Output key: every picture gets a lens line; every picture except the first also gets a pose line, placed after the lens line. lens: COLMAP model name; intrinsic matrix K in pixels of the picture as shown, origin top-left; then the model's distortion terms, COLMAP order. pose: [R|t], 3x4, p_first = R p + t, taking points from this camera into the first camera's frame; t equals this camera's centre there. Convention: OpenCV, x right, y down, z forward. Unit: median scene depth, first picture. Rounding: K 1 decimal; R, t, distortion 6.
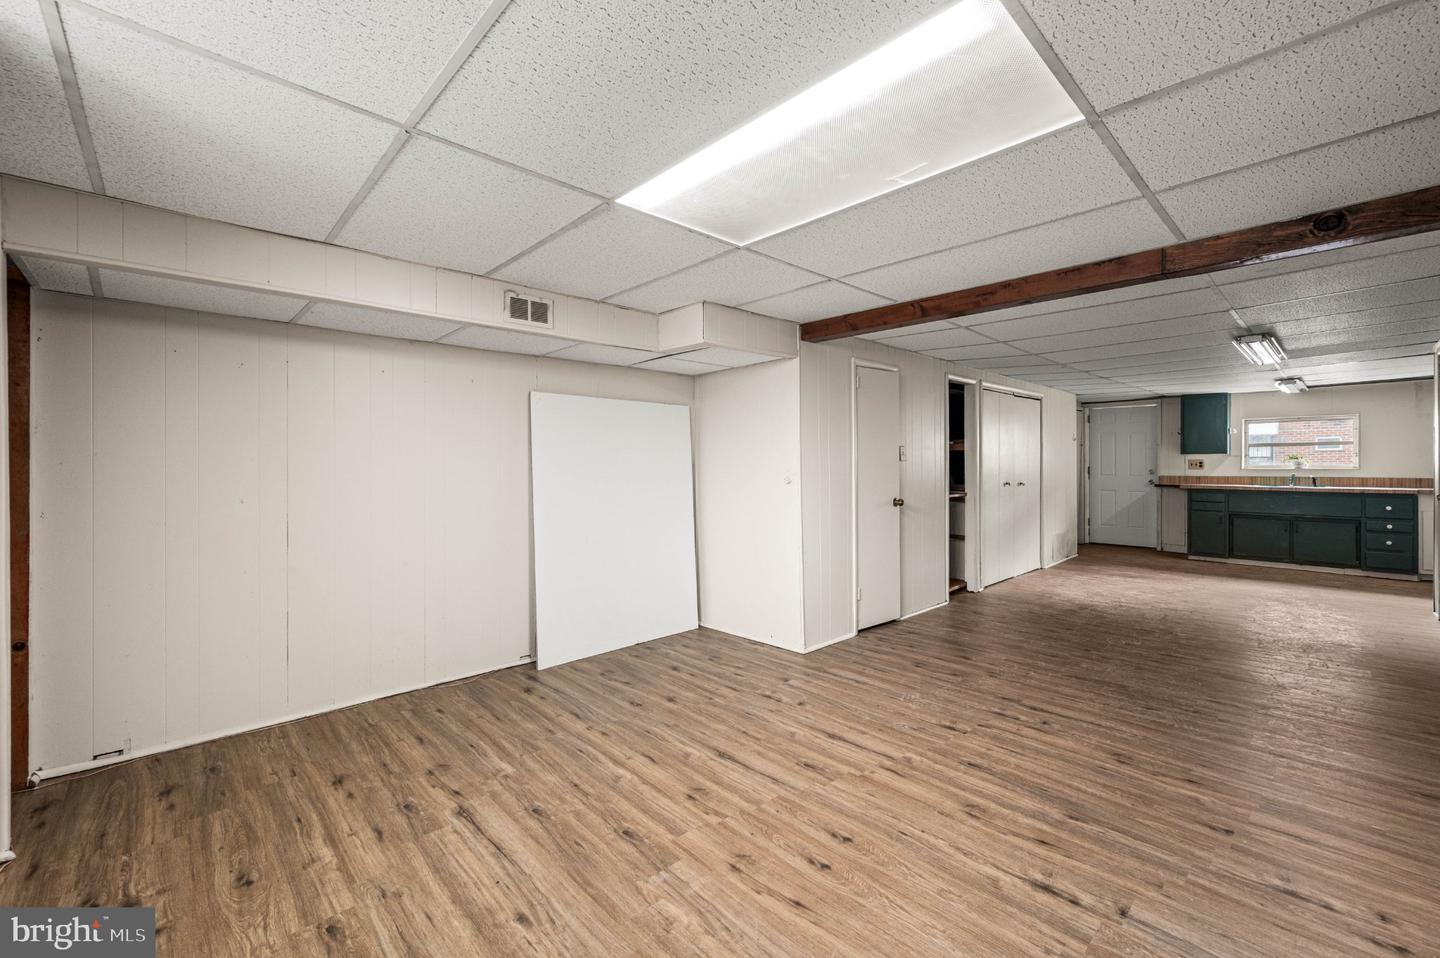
lens RADIAL K [[581.3, 0, 692.5], [0, 581.3, 460.9], [0, 0, 1]] dist [0.001871, -0.000339]
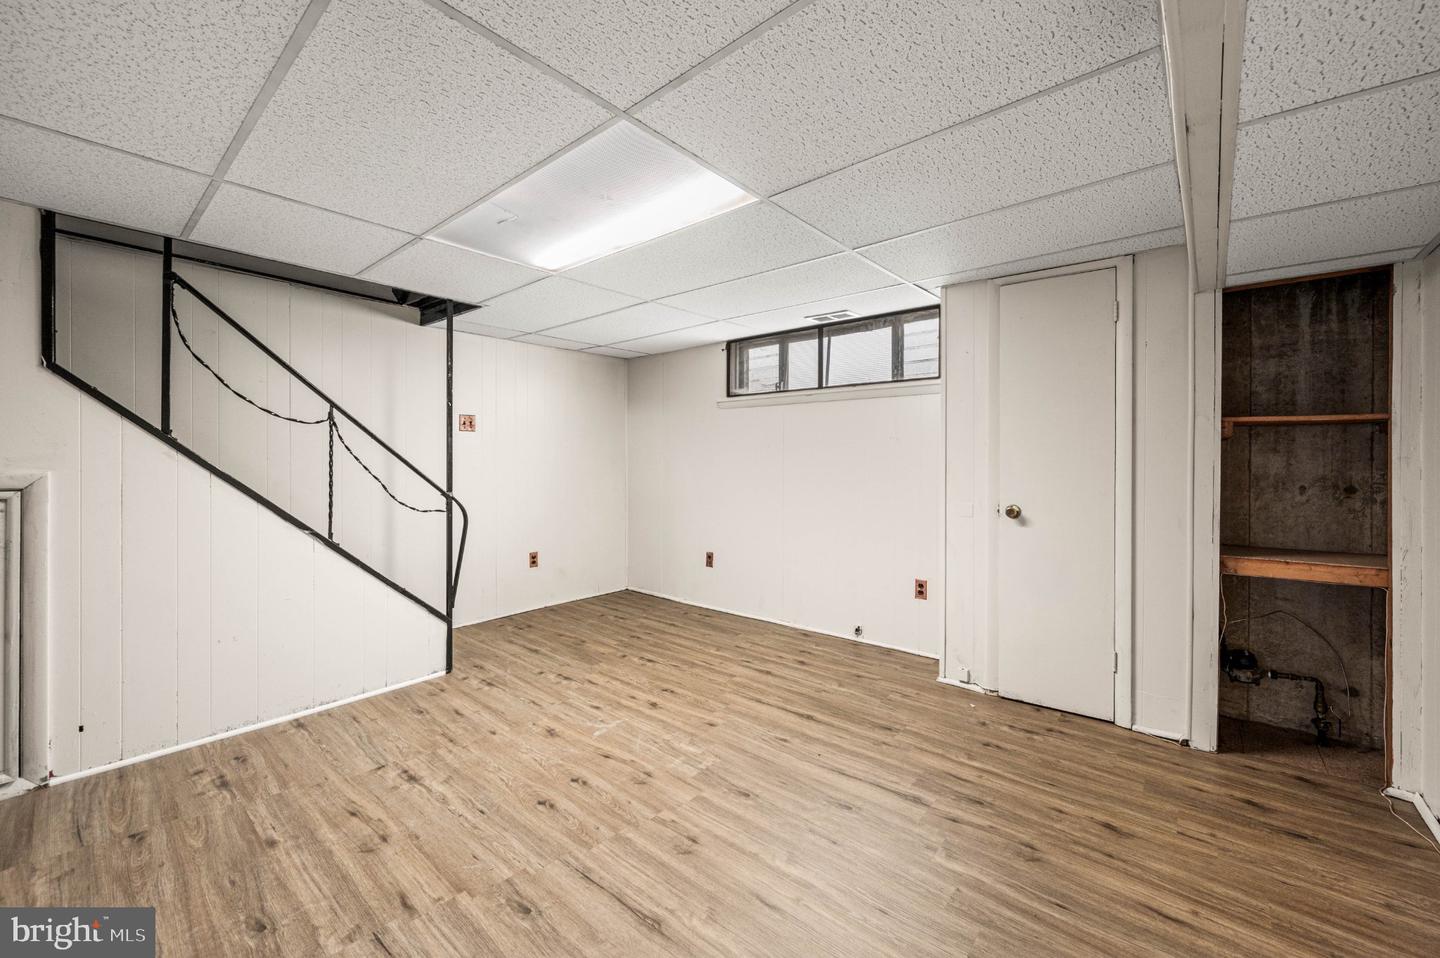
lens RADIAL K [[581.3, 0, 713.6], [0, 581.3, 466.7], [0, 0, 1]] dist [0.001871, -0.000339]
pose [[-0.990679, 0.004583, -0.136142, 0.073485], [0.004744, 0.999988, -0.000855, 0.021735], [0.136136, -0.001493, -0.990689, 1.656011]]
